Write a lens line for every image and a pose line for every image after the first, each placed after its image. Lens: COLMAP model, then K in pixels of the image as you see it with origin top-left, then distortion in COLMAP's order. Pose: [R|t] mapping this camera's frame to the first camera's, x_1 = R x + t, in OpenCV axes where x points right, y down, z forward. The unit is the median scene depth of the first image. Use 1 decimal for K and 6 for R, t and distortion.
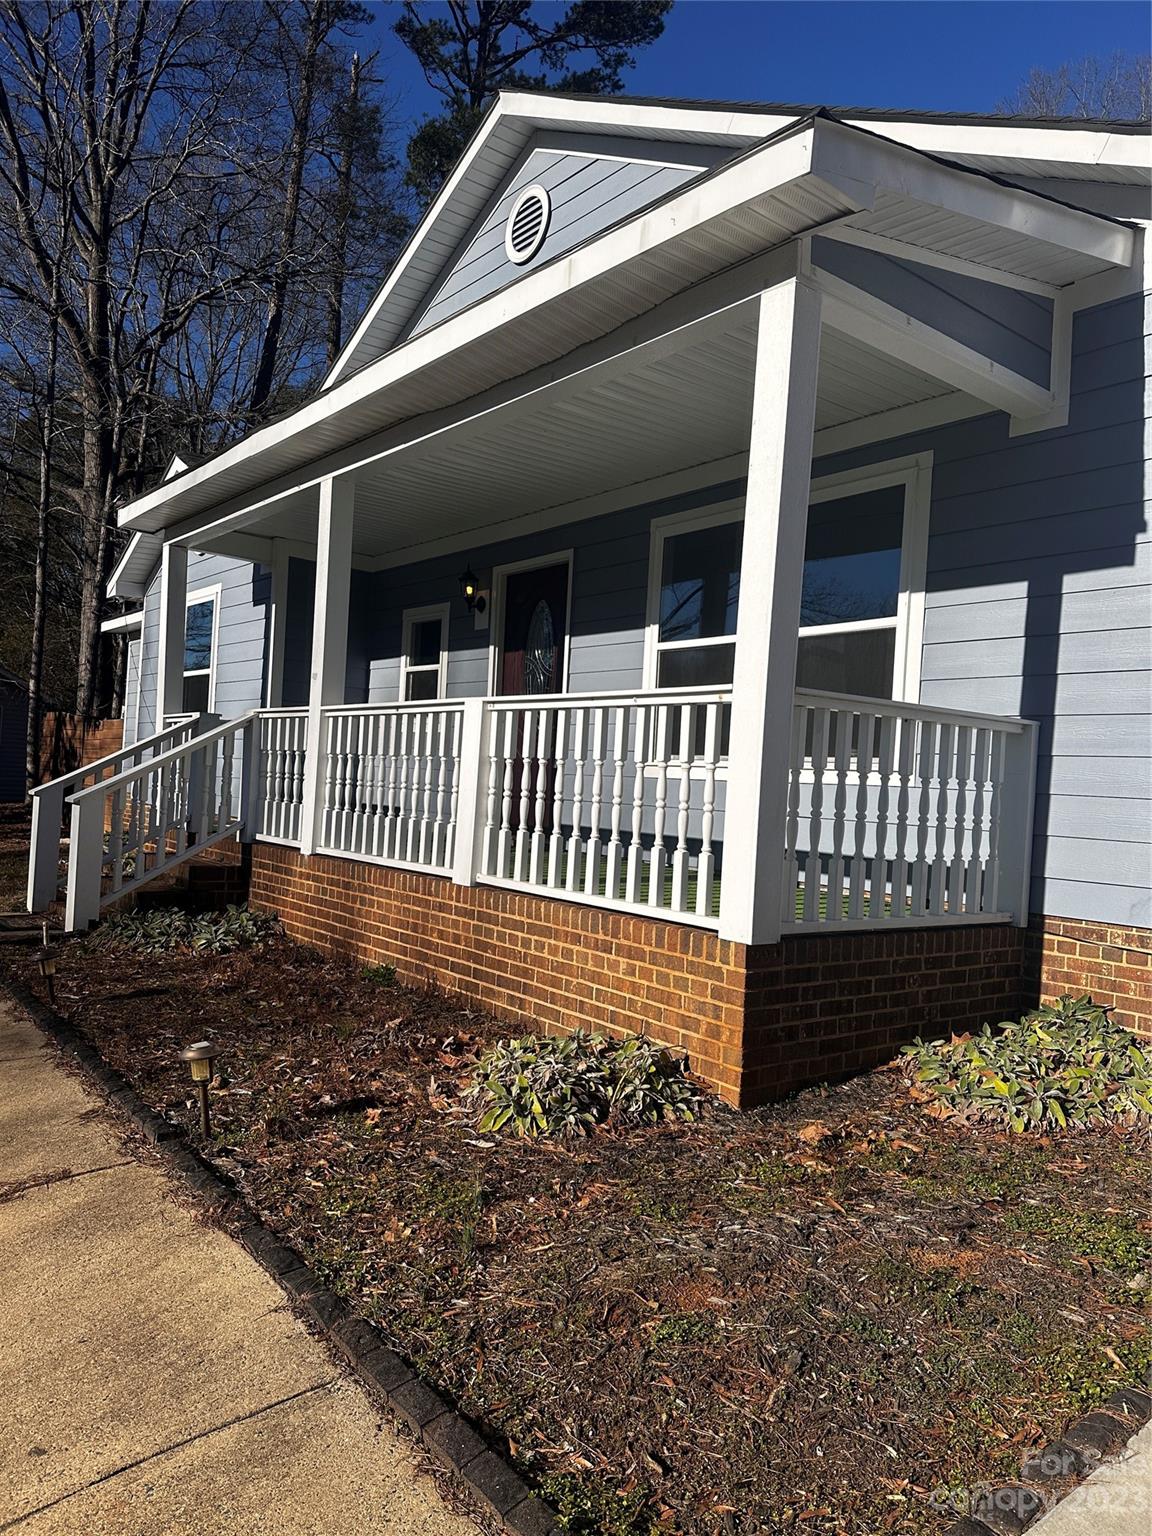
lens RADIAL K [[1072.7, 0, 569.9], [0, 1072.7, 766.7], [0, 0, 1]] dist [0.031540, -0.006856]
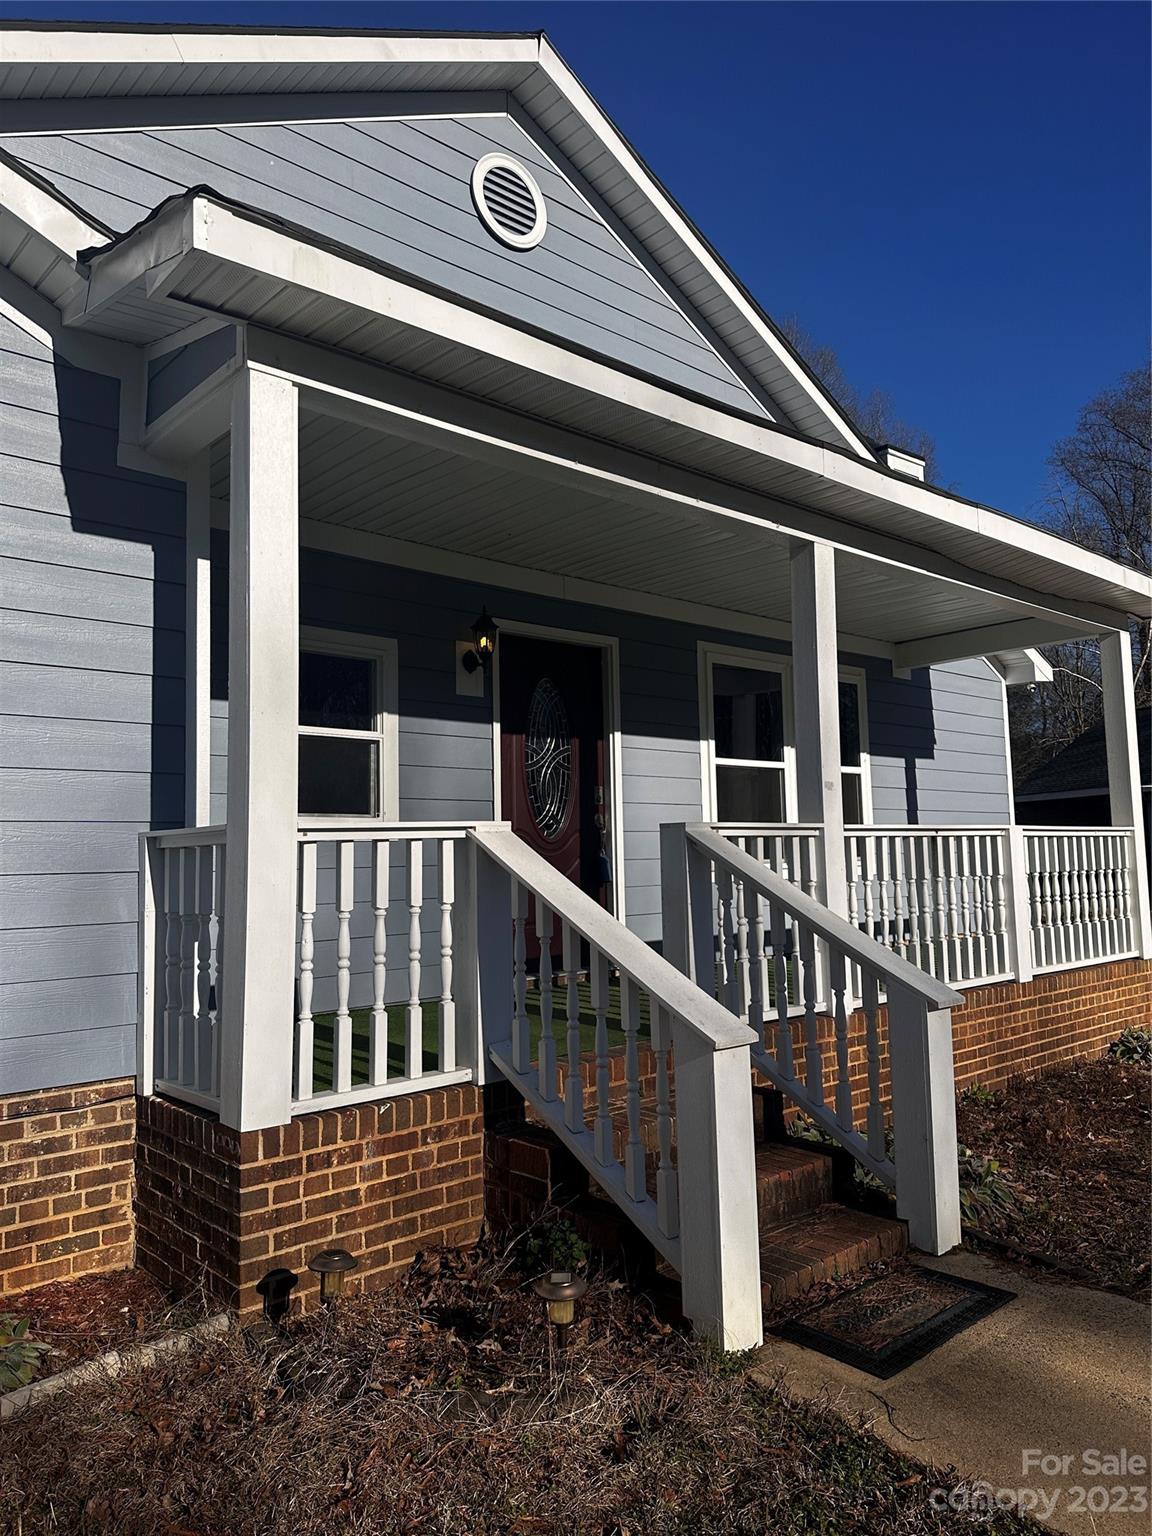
lens RADIAL K [[1072.7, 0, 559.3], [0, 1072.7, 755.6], [0, 0, 1]] dist [0.031540, -0.006856]
pose [[-0.057006, 0.038665, 0.997625, -1.023525], [-0.000208, 0.999249, -0.038739, -0.077414], [-0.998374, -0.002416, -0.056955, 1.255688]]
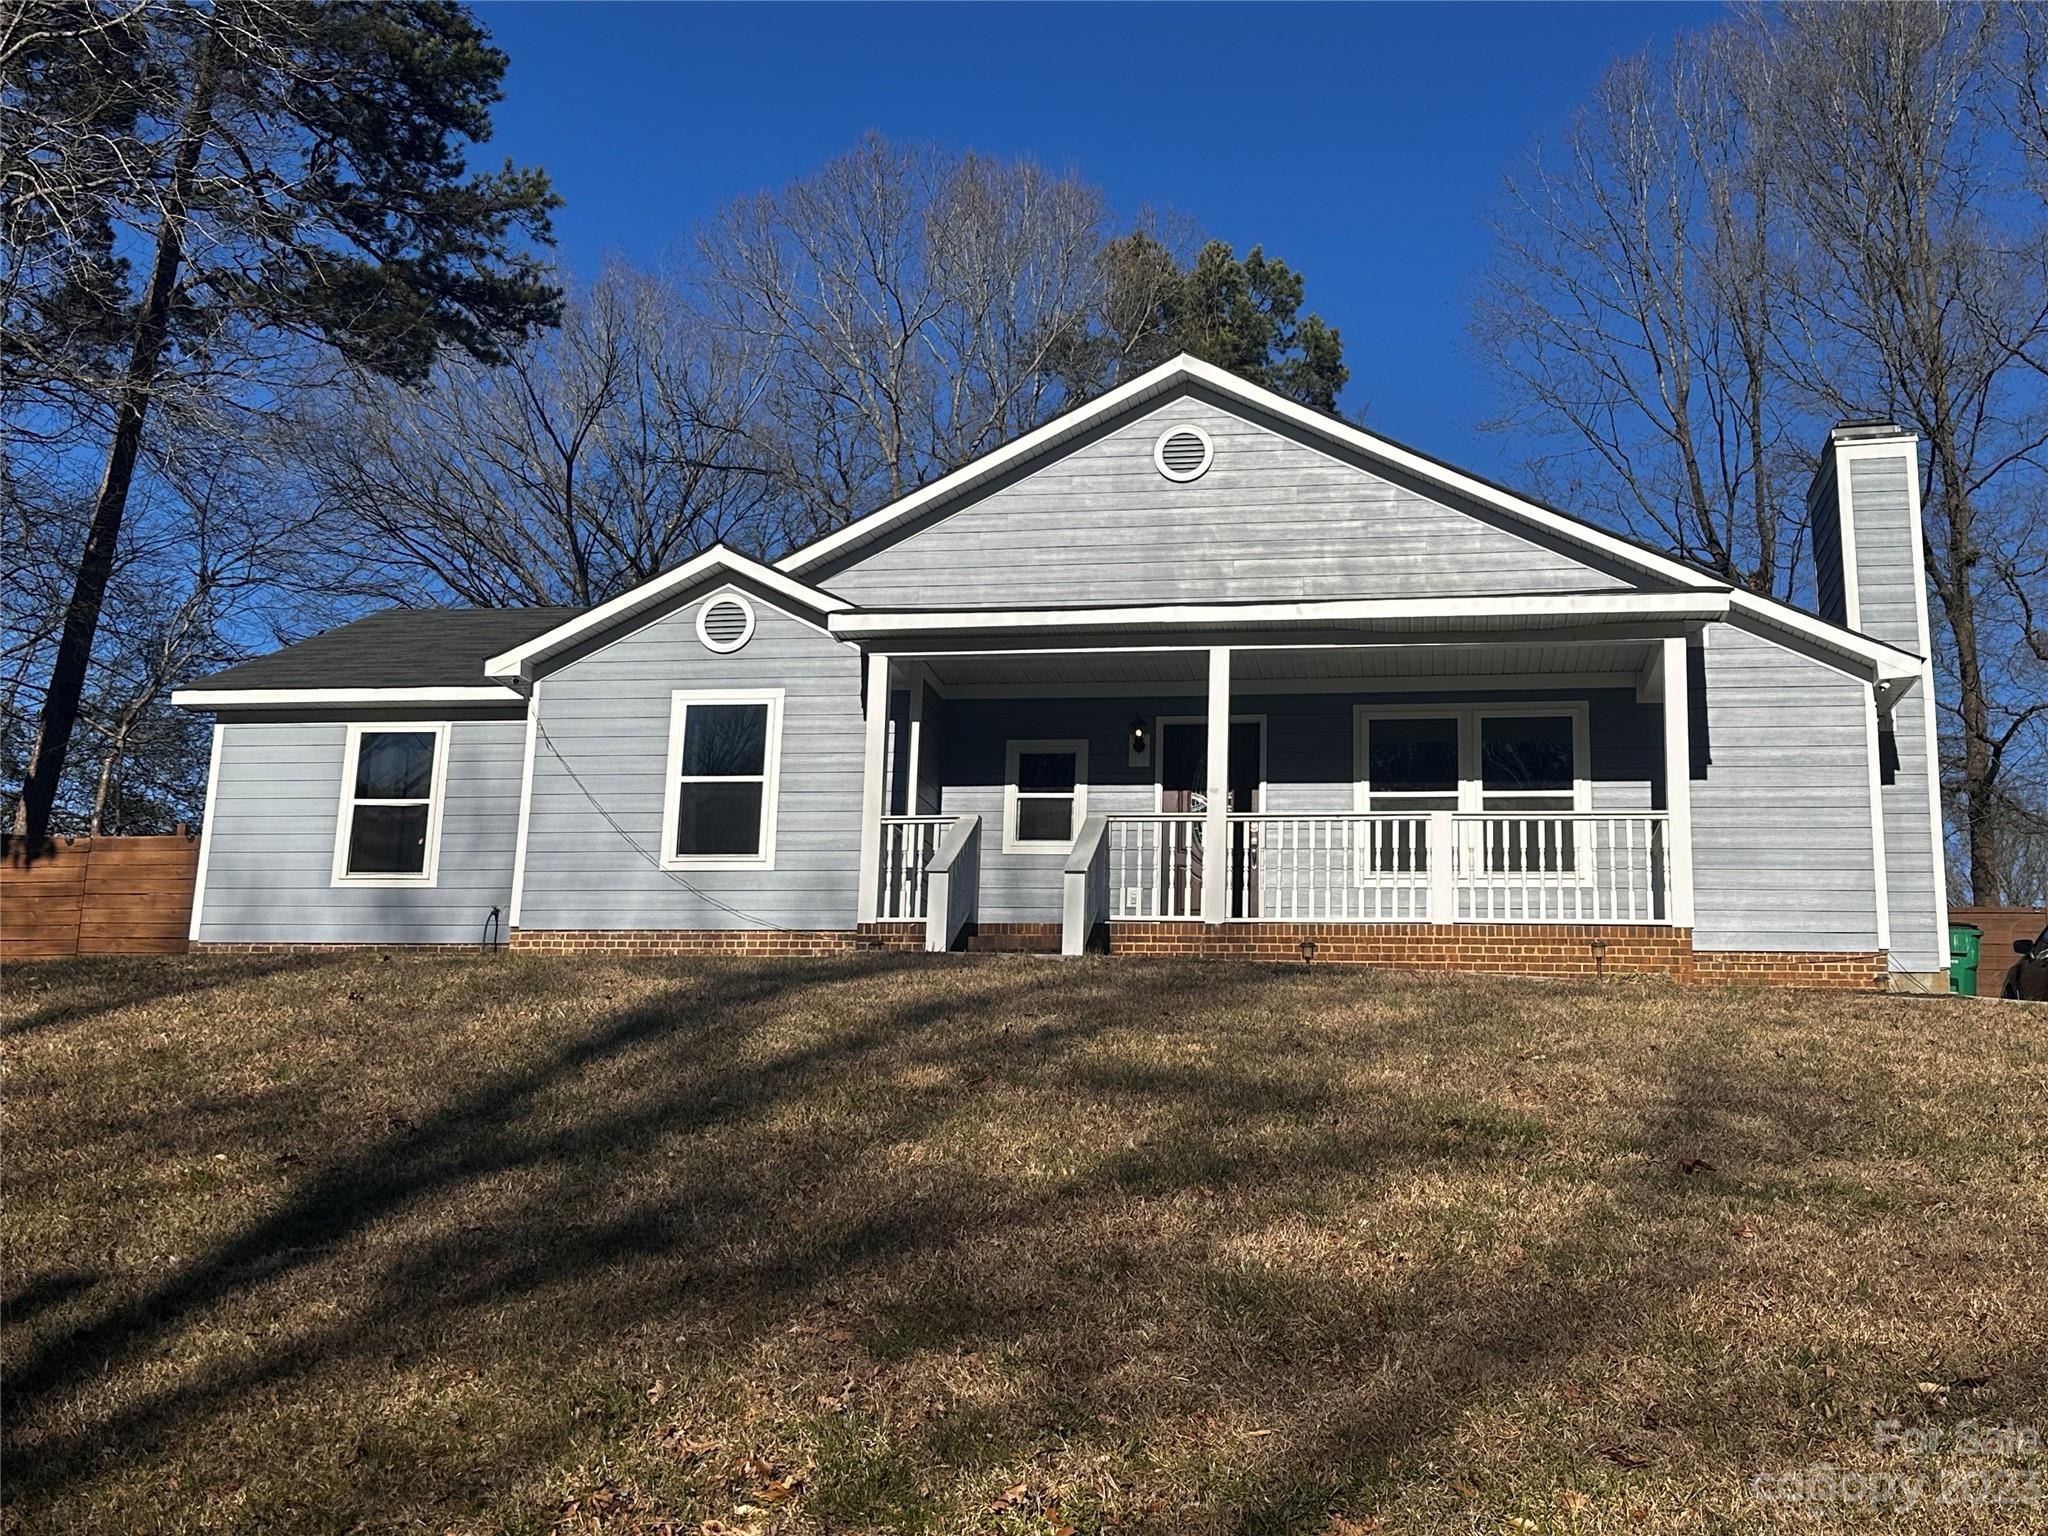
lens RADIAL K [[2214.6, 0, 1016.8], [0, 2214.6, 787.5], [0, 0, 1]] dist [0.114044, 0.000000]
pose [[0.763686, 0.104764, 0.637031, -2.207015], [-0.004166, 0.987524, -0.157411, 0.350645], [-0.645575, 0.117559, 0.754595, -0.942484]]
